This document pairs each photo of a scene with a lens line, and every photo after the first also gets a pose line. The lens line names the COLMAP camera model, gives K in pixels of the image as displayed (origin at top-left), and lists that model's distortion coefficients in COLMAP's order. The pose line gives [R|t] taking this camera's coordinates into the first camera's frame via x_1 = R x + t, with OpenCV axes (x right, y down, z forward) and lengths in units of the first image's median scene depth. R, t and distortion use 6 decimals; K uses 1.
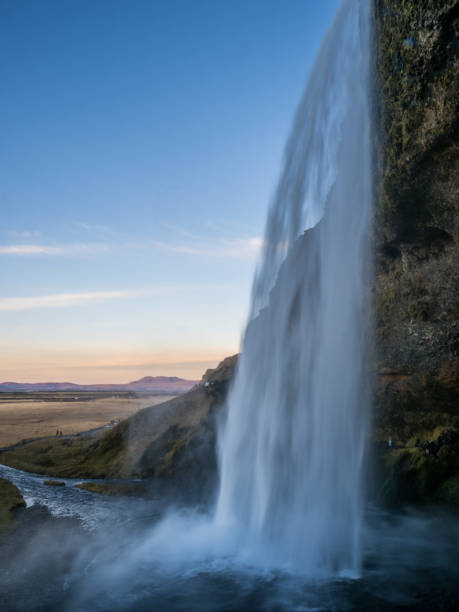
lens RADIAL K [[447.7, 0, 229.5], [0, 447.7, 306.0], [0, 0, 1]] dist [-0.083659, 0.068029]
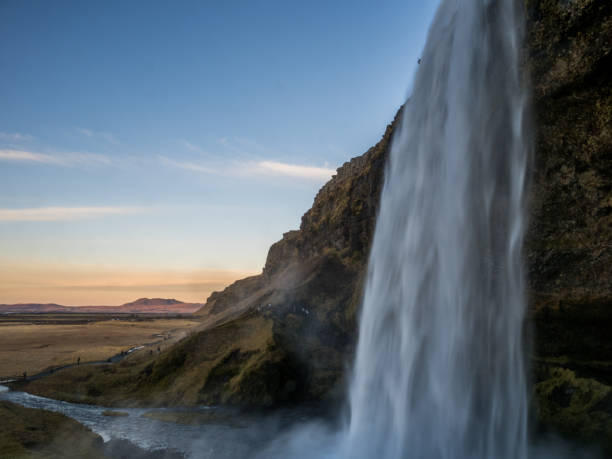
lens RADIAL K [[451.1, 0, 309.4], [0, 451.1, 224.6], [0, 0, 1]] dist [-0.045849, 0.026088]
pose [[0.981122, 0.049208, 0.187024, -0.166922], [-0.047026, 0.998764, -0.016087, 0.005830], [-0.187584, 0.006989, 0.982224, 0.011259]]
